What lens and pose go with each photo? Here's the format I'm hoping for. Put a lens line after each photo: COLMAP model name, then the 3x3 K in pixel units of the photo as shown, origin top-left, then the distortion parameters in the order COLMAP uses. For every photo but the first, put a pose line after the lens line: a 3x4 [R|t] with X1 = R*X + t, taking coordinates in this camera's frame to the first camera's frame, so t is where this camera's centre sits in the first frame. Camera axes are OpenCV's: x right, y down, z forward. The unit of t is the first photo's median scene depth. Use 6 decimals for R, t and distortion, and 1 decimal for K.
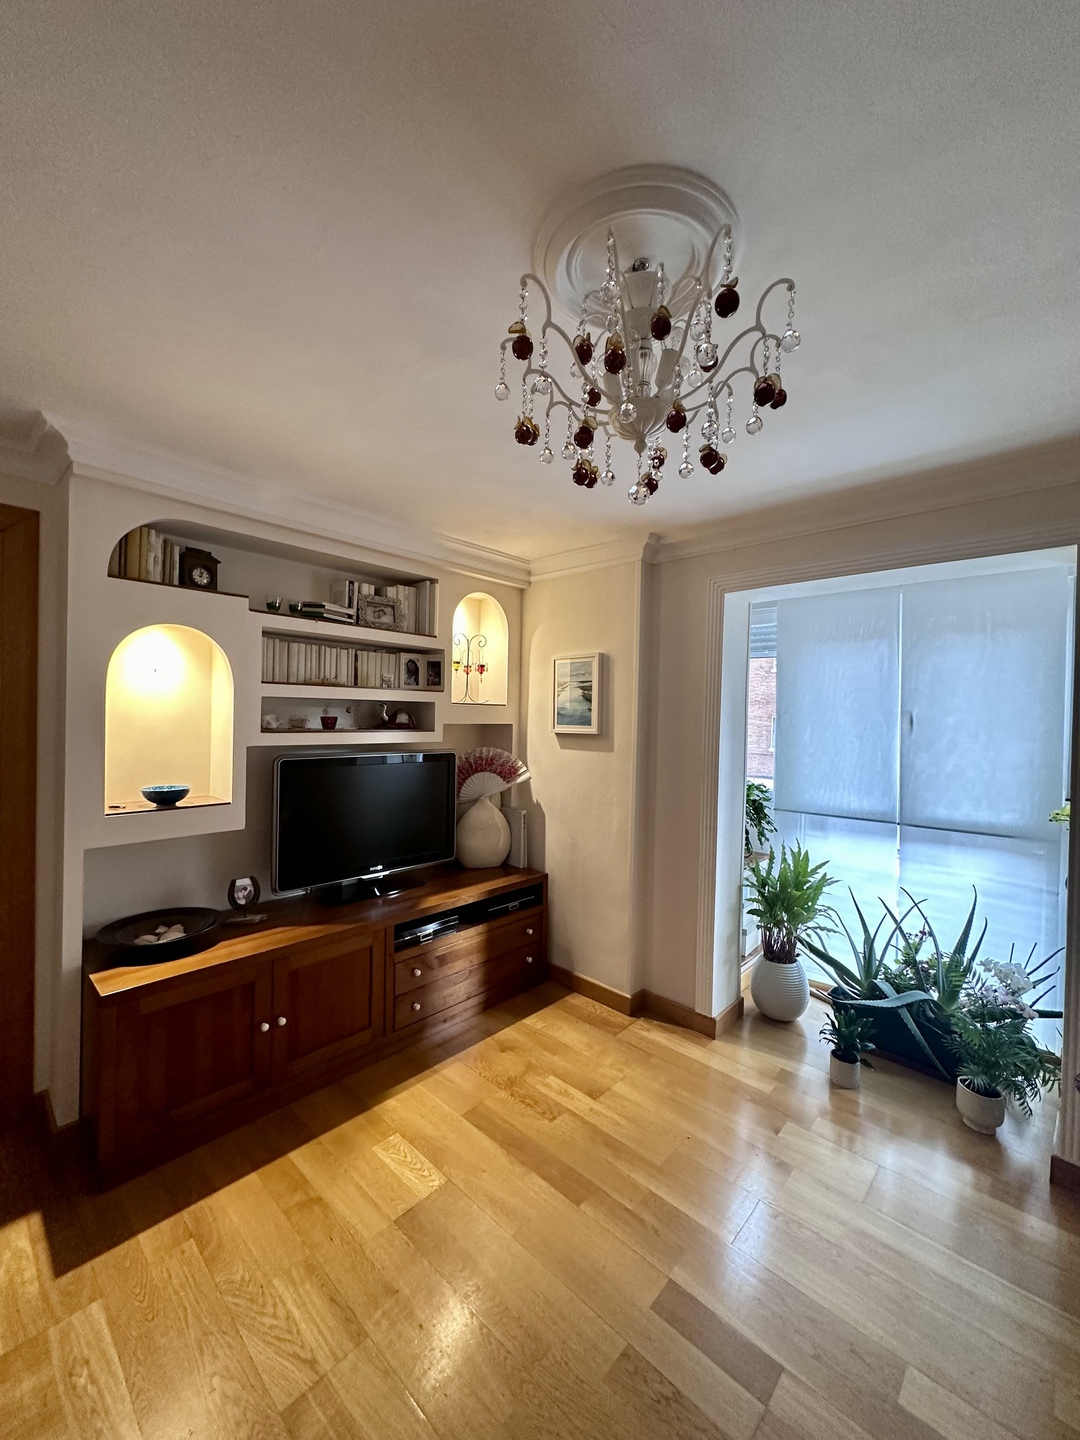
lens RADIAL K [[571.9, 0, 540.0], [0, 571.9, 720.0], [0, 0, 1]] dist [-0.003737, 0.001041]
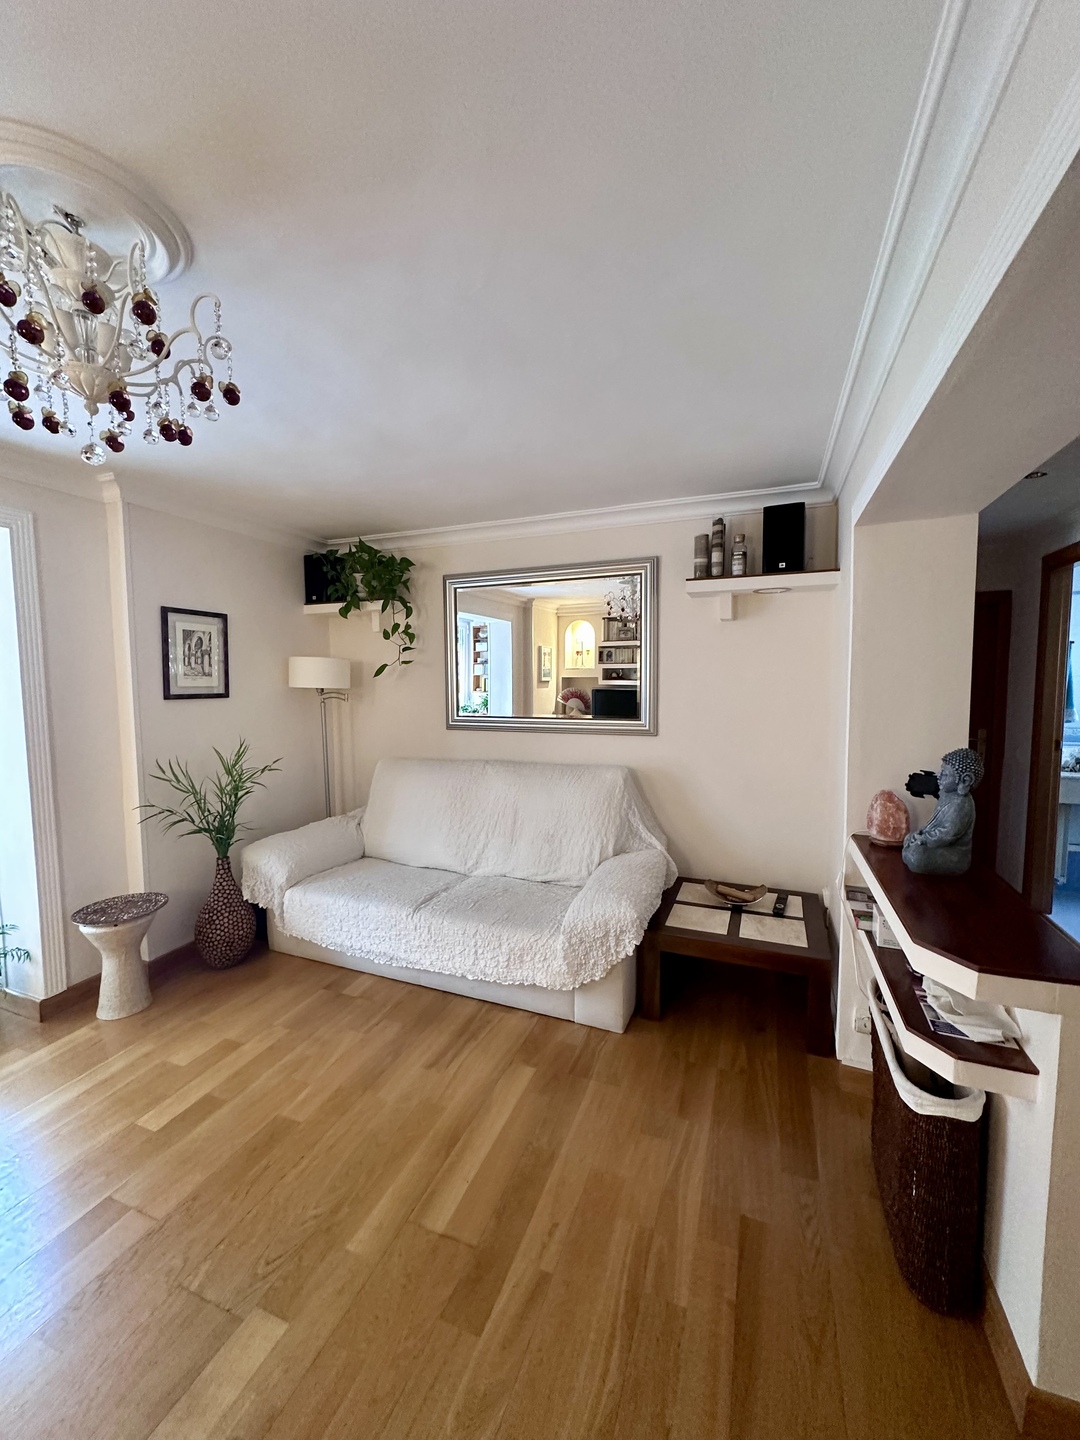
lens RADIAL K [[571.9, 0, 540.0], [0, 571.9, 720.0], [0, 0, 1]] dist [-0.003737, 0.001041]
pose [[-0.367504, -0.087723, 0.925876, -1.020834], [0.002767, 0.995434, 0.095412, -0.010217], [-0.930018, 0.037626, -0.365583, 0.567834]]
